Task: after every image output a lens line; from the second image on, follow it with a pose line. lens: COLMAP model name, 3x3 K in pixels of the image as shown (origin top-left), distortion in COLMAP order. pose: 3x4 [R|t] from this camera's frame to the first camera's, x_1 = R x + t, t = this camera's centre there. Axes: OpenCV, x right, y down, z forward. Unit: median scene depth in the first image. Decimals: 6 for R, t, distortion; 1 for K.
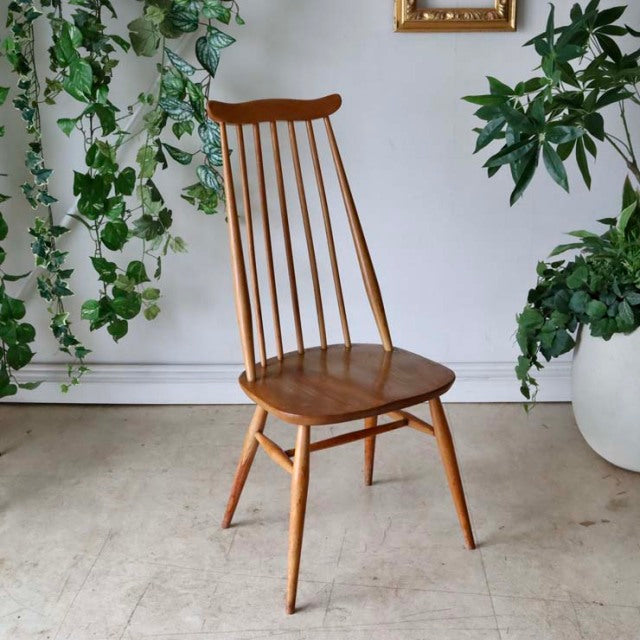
lens RADIAL K [[934.7, 0, 330.5], [0, 934.7, 321.5], [0, 0, 1]] dist [-0.146075, 0.000000]
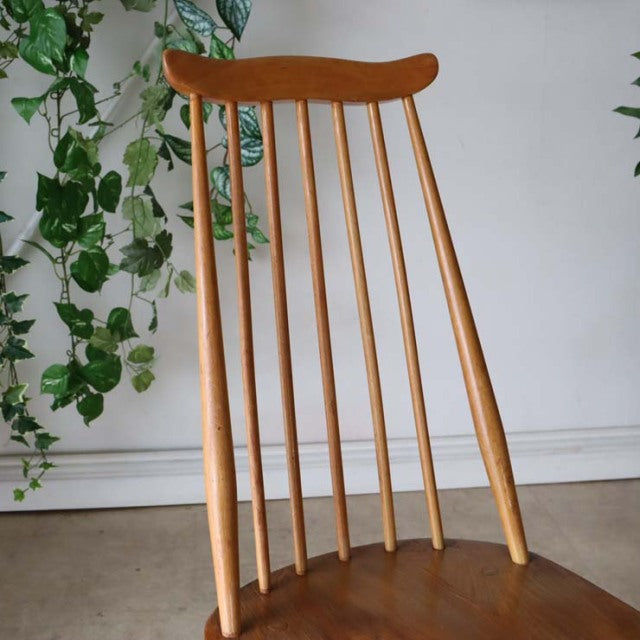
lens RADIAL K [[934.7, 0, 327.9], [0, 934.7, 314.7], [0, 0, 1]] dist [-0.146075, 0.000000]
pose [[0.993337, -0.028326, 0.111711, -0.136995], [0.036587, 0.996690, -0.072605, -0.003327], [-0.109284, 0.076208, 0.991085, 0.300220]]
